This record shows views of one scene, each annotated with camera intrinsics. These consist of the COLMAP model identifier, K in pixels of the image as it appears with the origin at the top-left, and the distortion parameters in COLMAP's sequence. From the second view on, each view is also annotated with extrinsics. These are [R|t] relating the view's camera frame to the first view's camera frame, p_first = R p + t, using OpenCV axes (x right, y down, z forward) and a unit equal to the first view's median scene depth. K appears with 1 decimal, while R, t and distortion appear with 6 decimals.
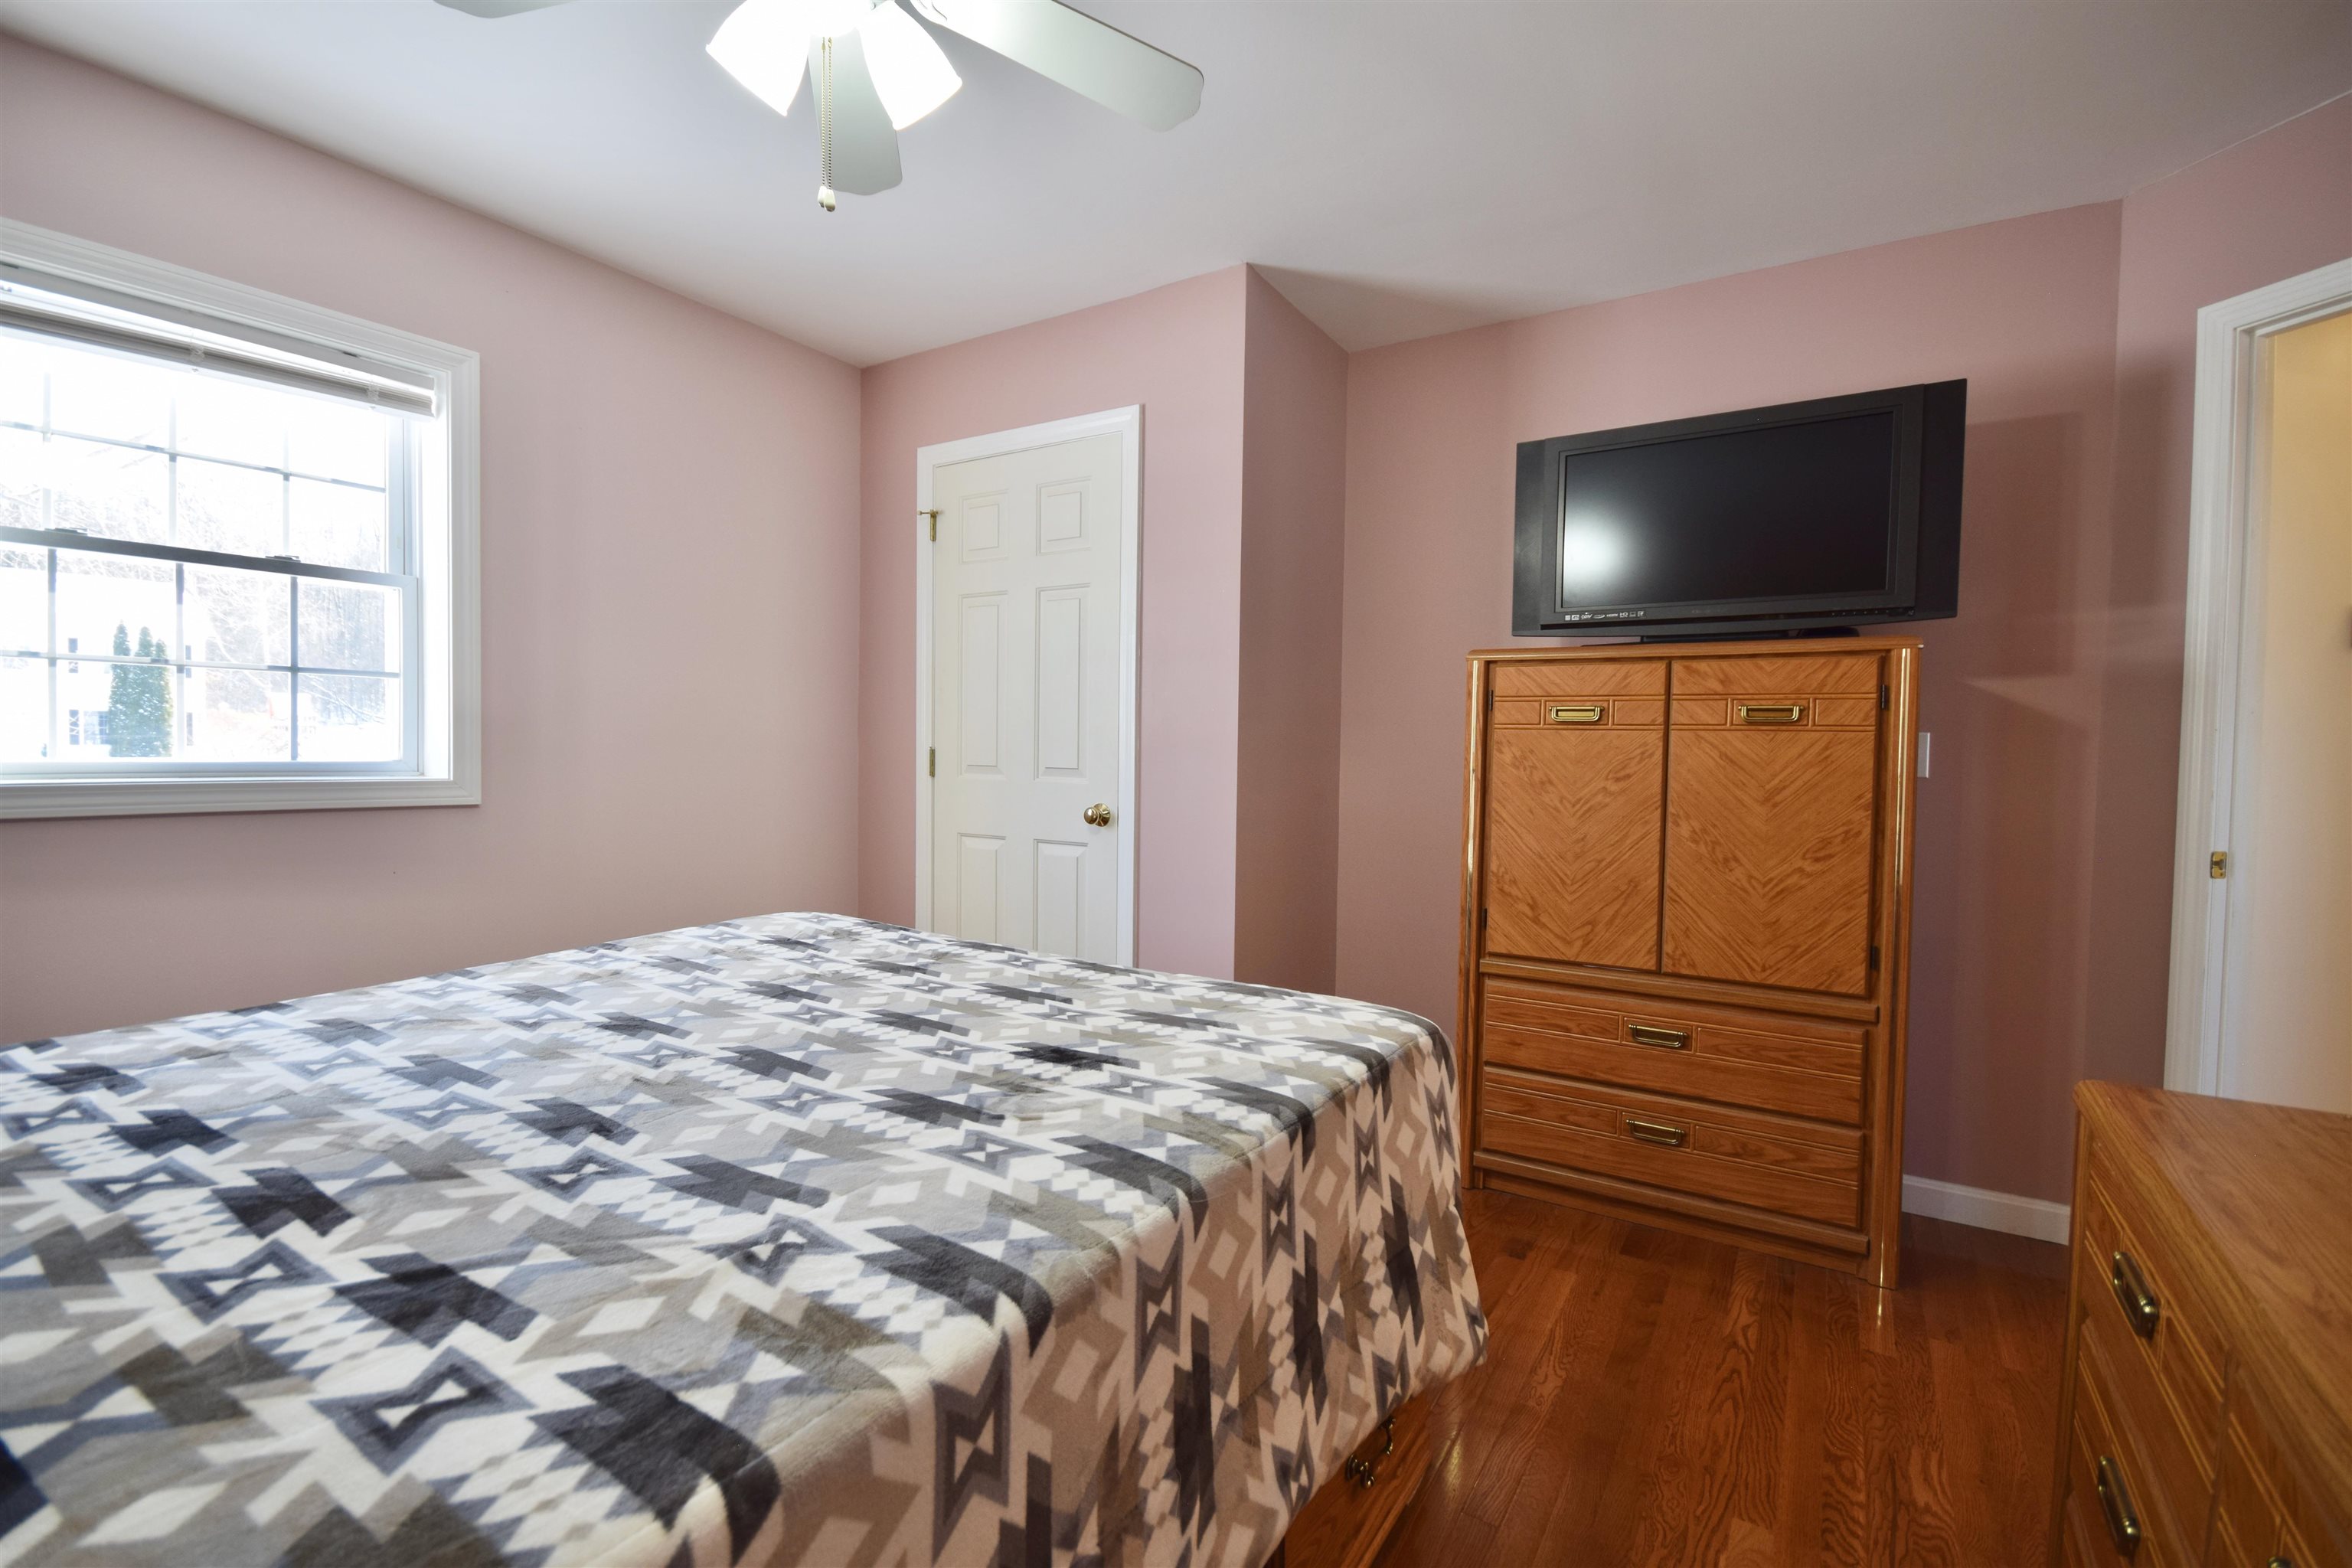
lens RADIAL K [[1036.7, 0, 1174.7], [0, 1036.7, 776.5], [0, 0, 1]] dist [-0.012688, -0.000124]
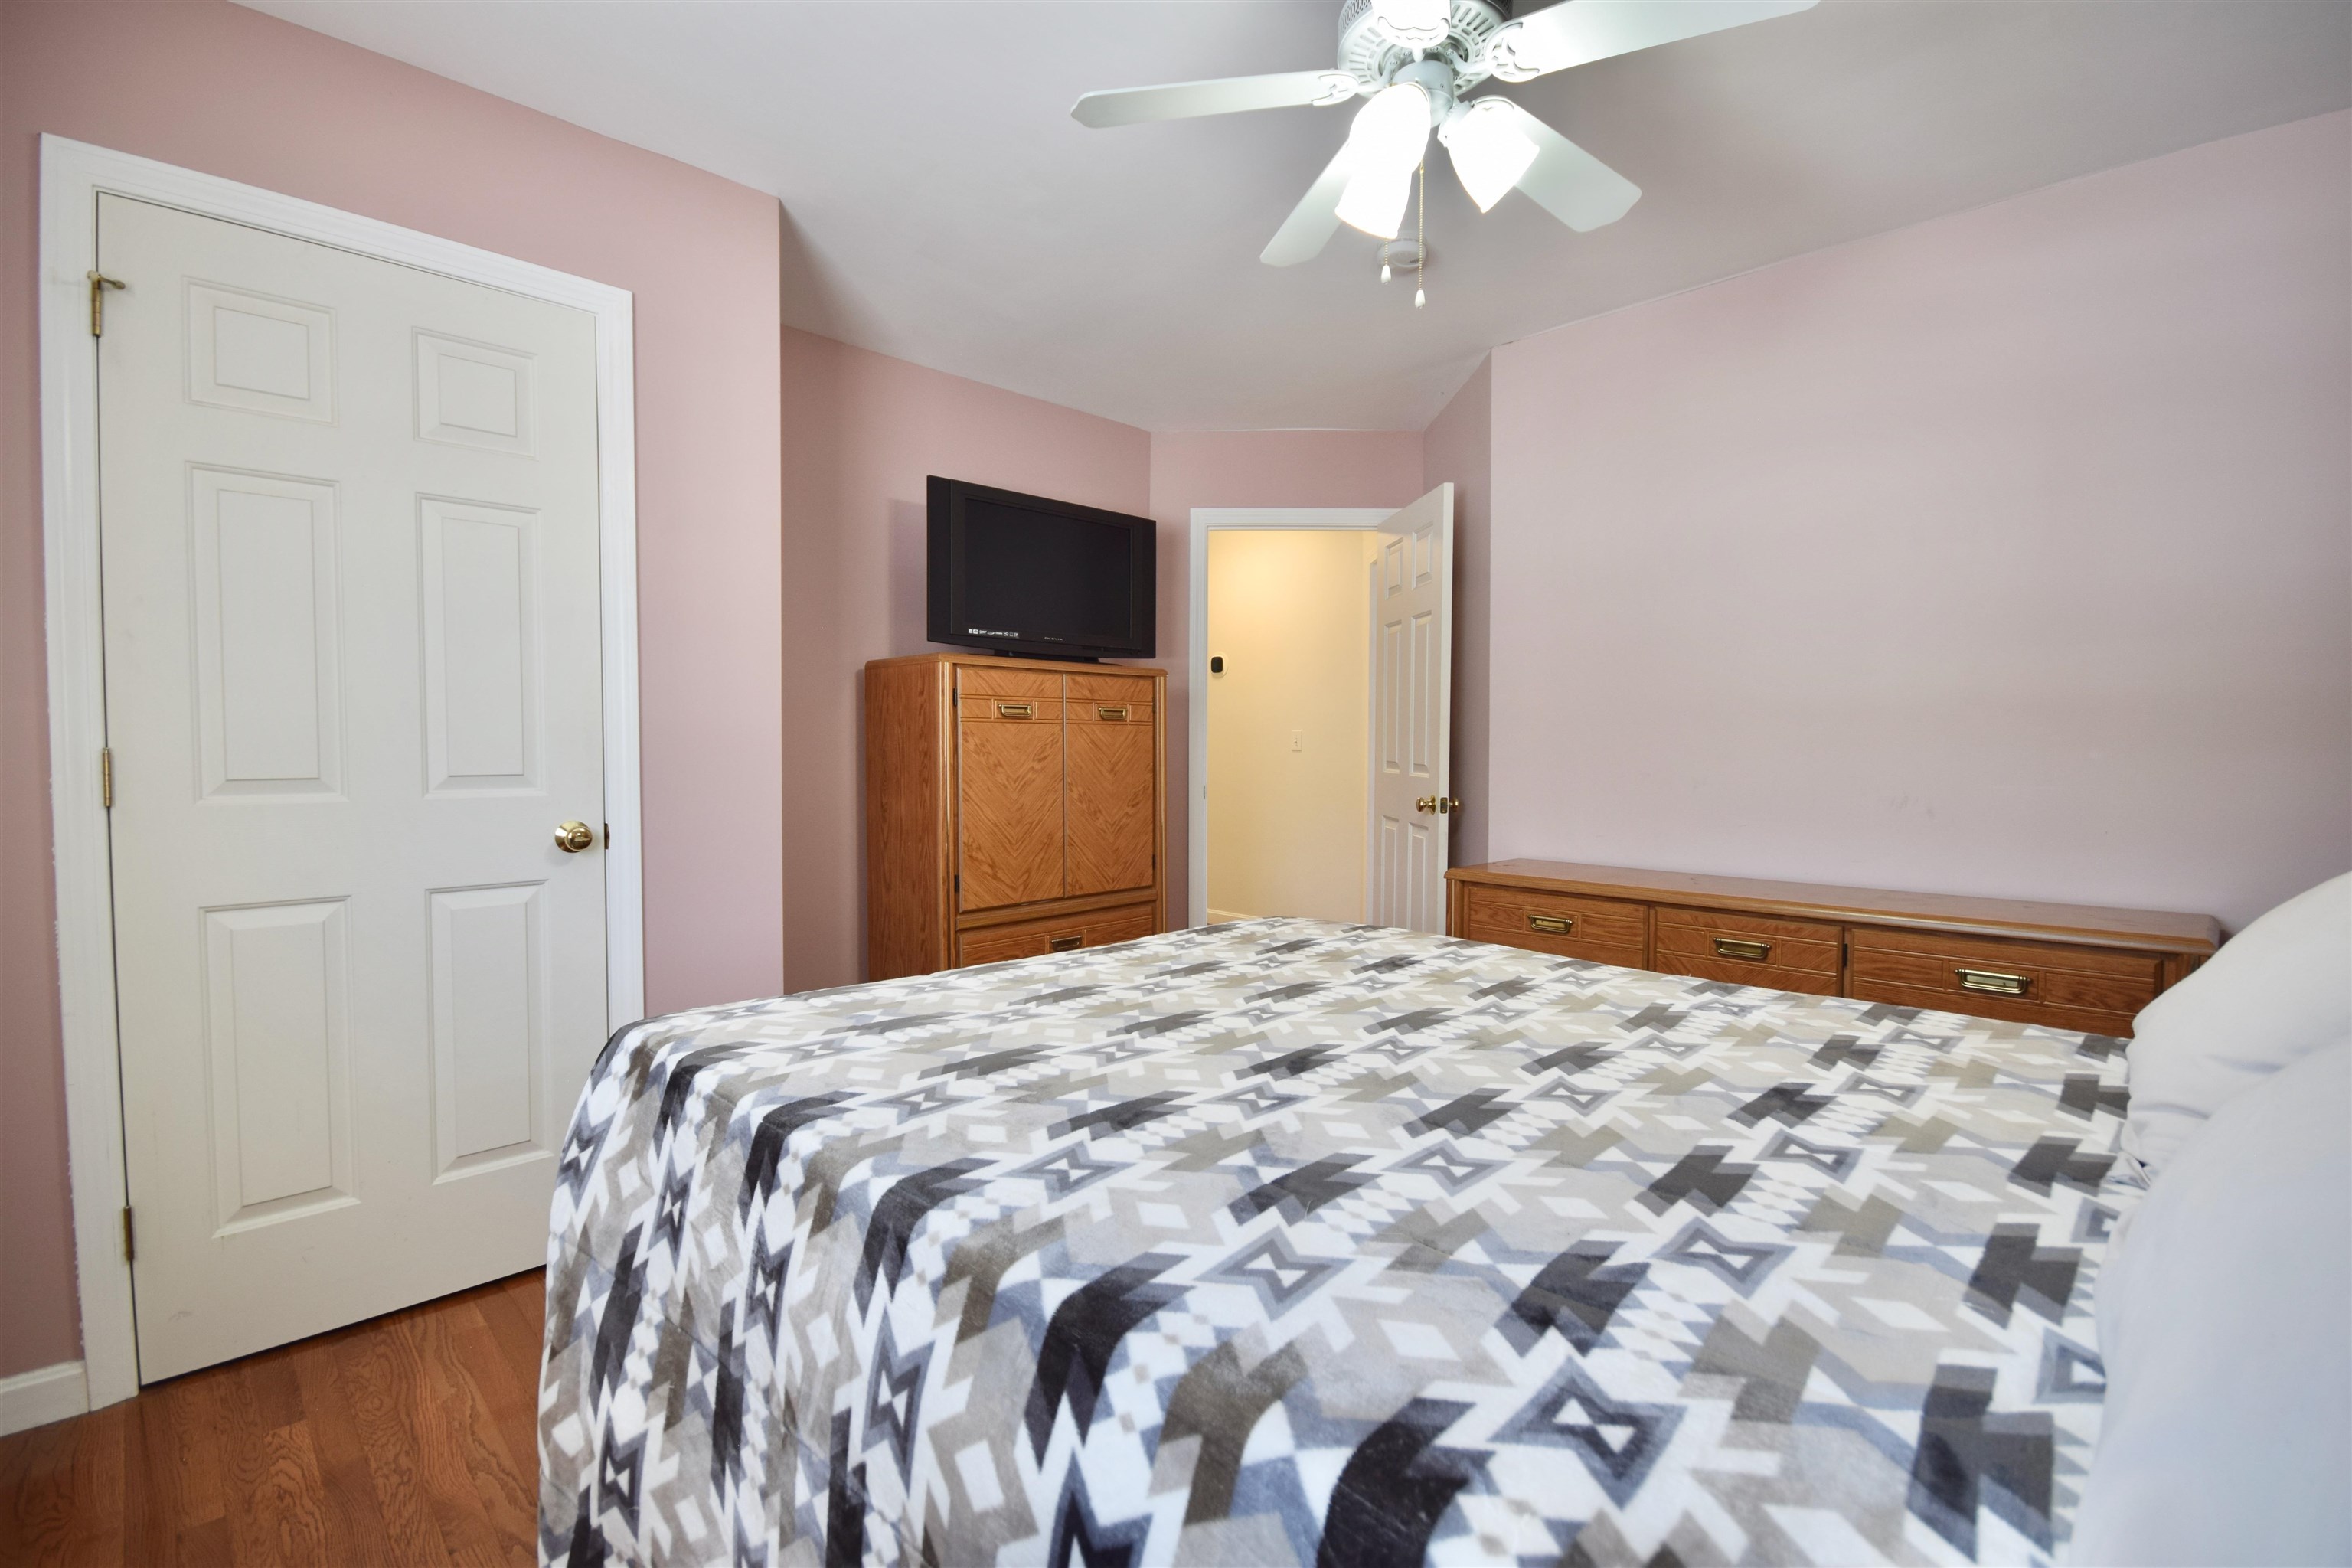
lens RADIAL K [[1001.7, 0, 1176.0], [0, 1001.7, 784.0], [0, 0, 1]] dist [-0.014198, -0.000286]
pose [[0.242879, -0.054116, 0.968546, -0.780469], [0.035358, 0.998273, 0.046911, -0.021048], [-0.969412, 0.022853, 0.244373, 0.512427]]
